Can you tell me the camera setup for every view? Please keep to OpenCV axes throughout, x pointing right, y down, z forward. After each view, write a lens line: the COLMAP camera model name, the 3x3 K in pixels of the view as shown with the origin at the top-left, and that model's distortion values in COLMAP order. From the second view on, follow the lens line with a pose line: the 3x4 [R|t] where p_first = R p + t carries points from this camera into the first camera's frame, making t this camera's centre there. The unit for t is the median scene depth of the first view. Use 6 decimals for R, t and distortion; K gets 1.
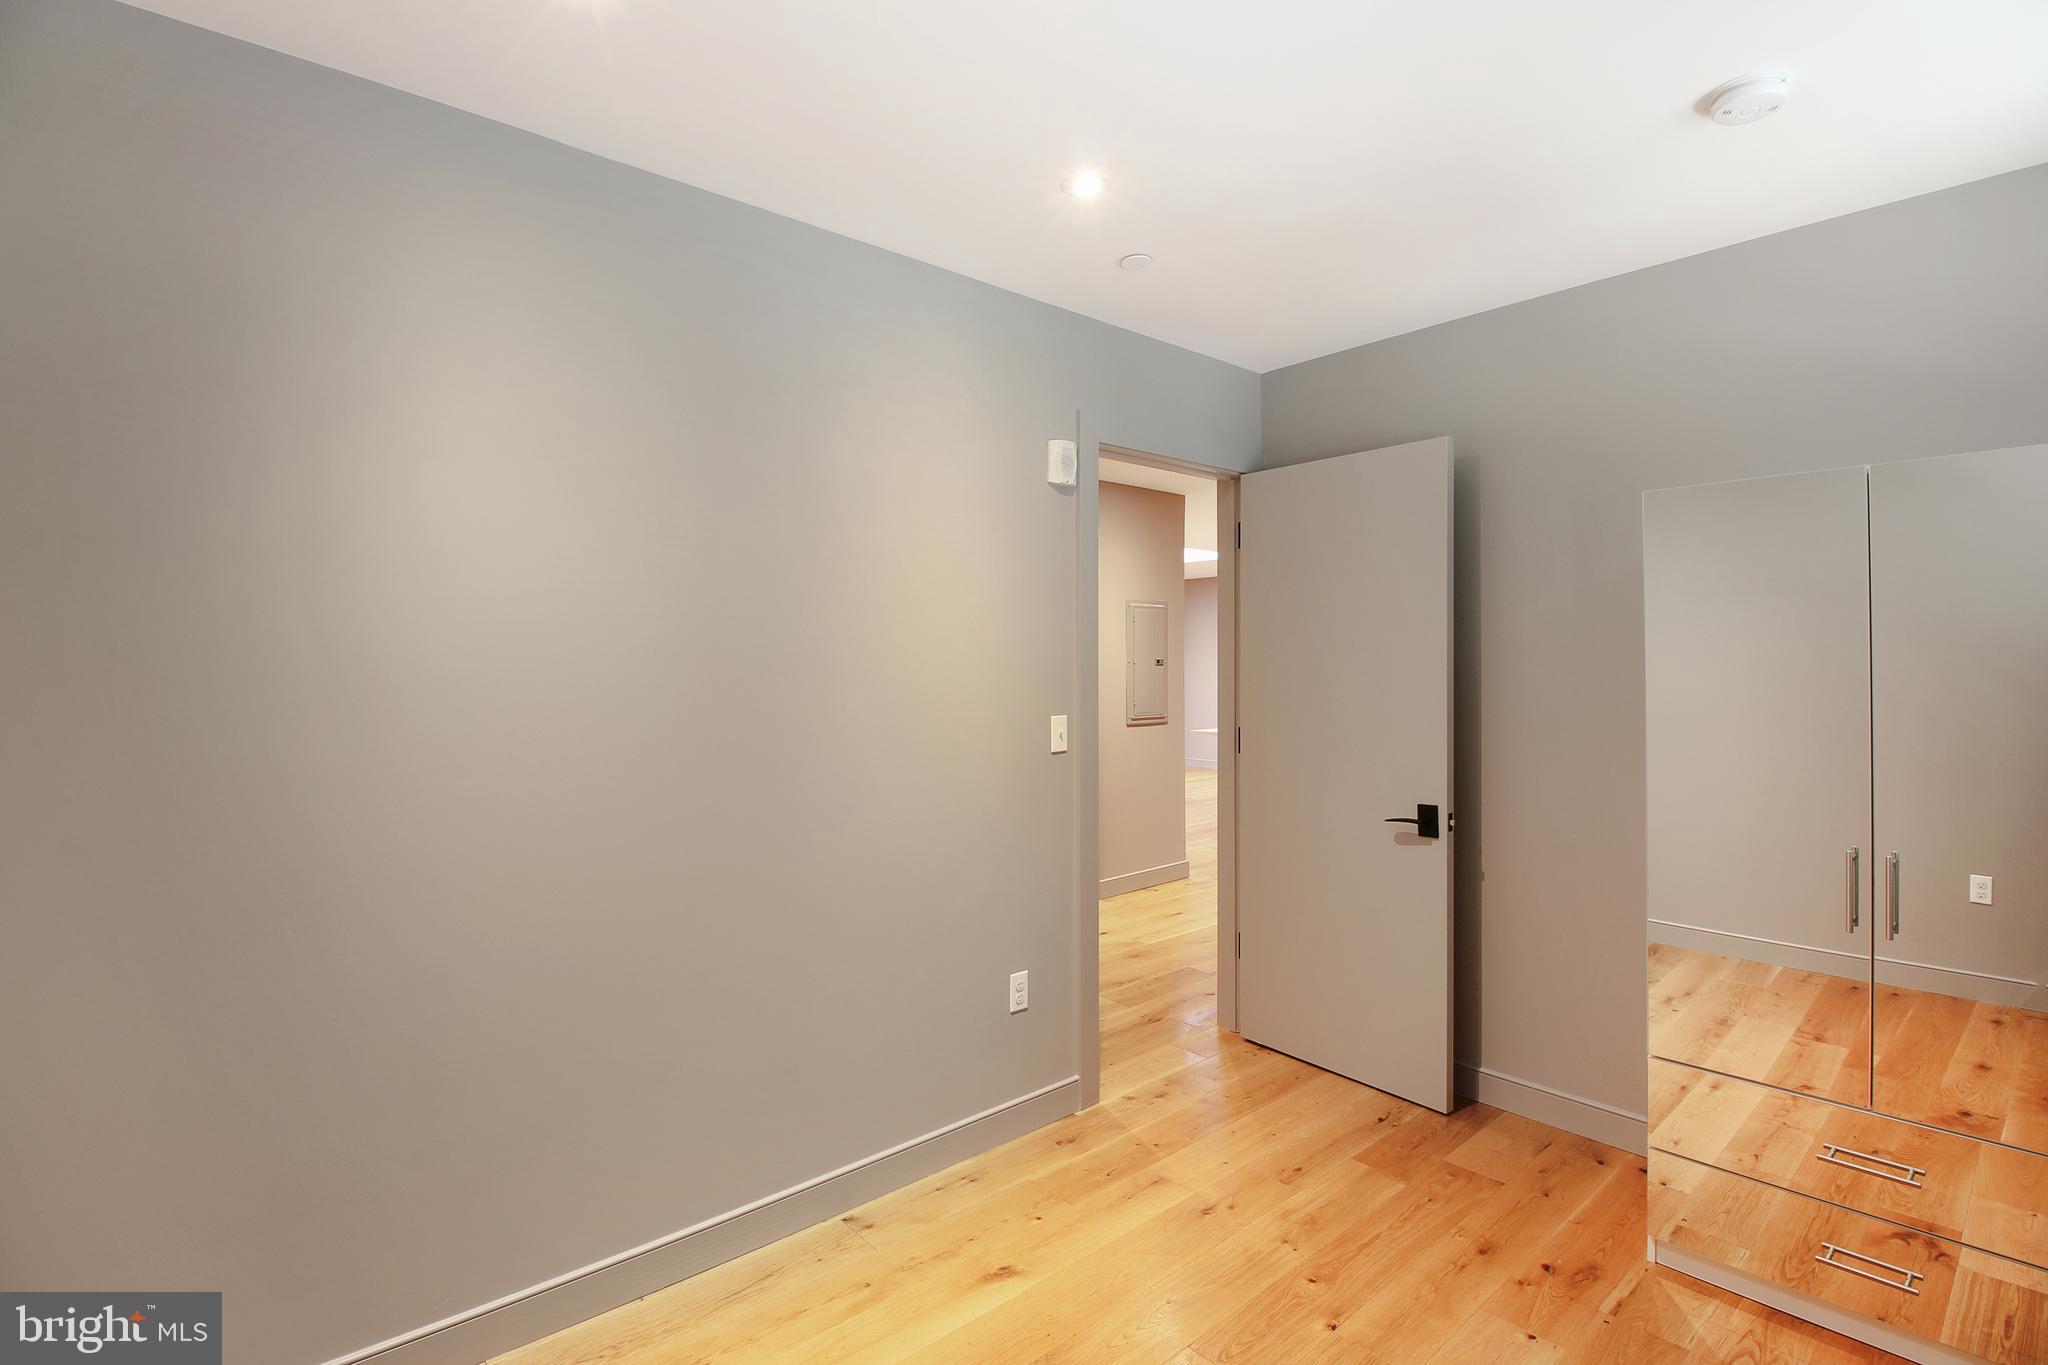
lens RADIAL K [[935.2, 0, 1024.0], [0, 935.2, 682.5], [0, 0, 1]] dist [-0.000370, -0.000220]
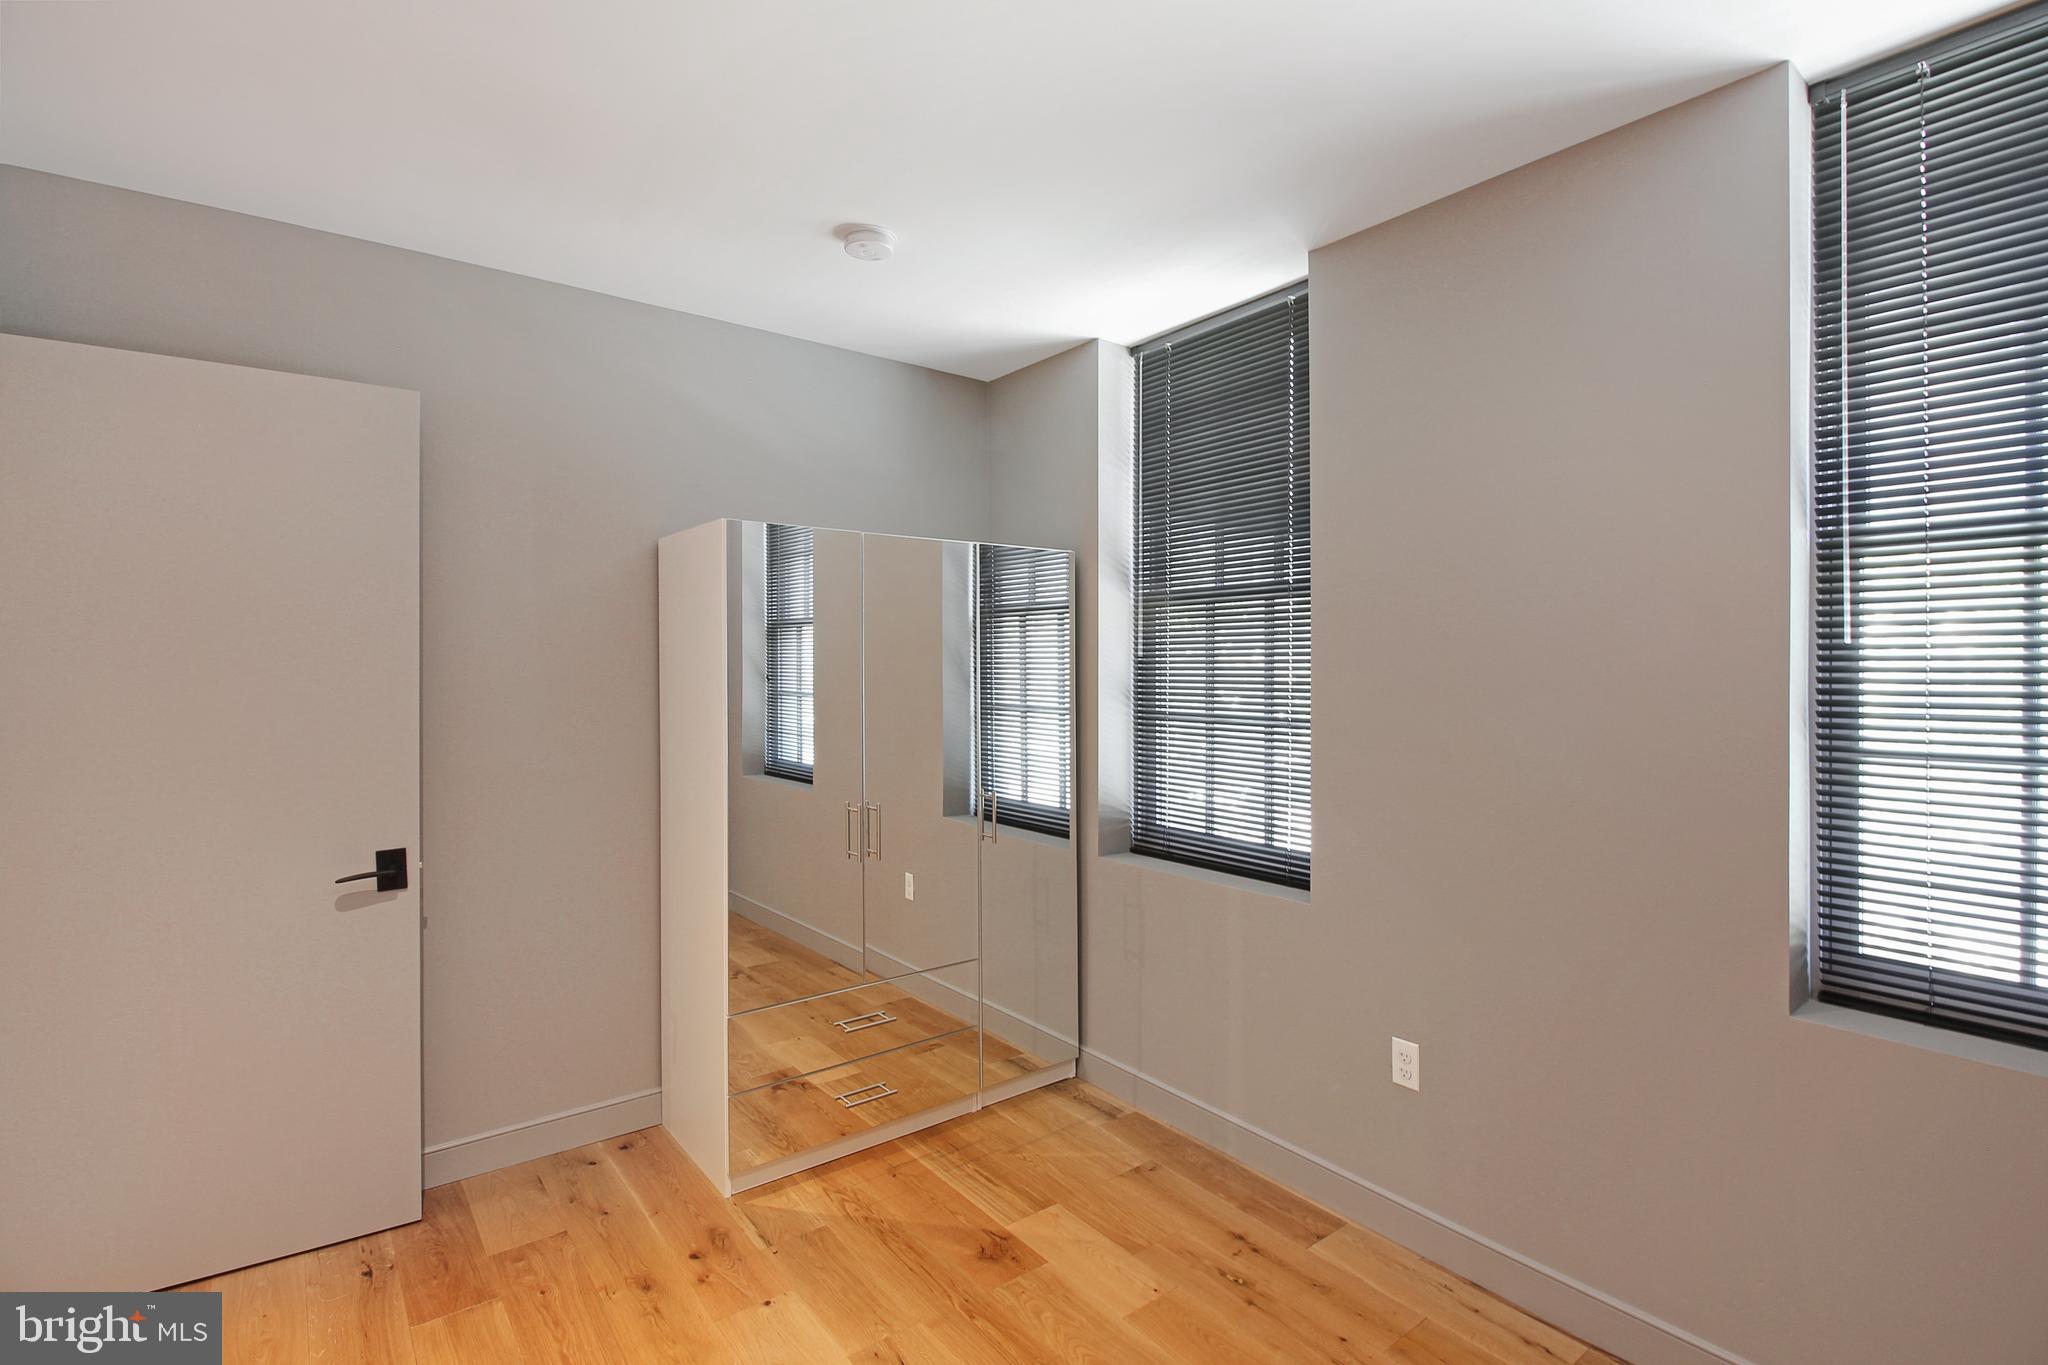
lens RADIAL K [[970.7, 0, 986.6], [0, 970.7, 710.5], [0, 0, 1]] dist [-0.000739, -0.000103]
pose [[0.074474, -0.031217, 0.996734, -0.439564], [0.008784, 0.999492, 0.030647, -0.010120], [-0.997184, 0.006473, 0.074711, 0.549929]]
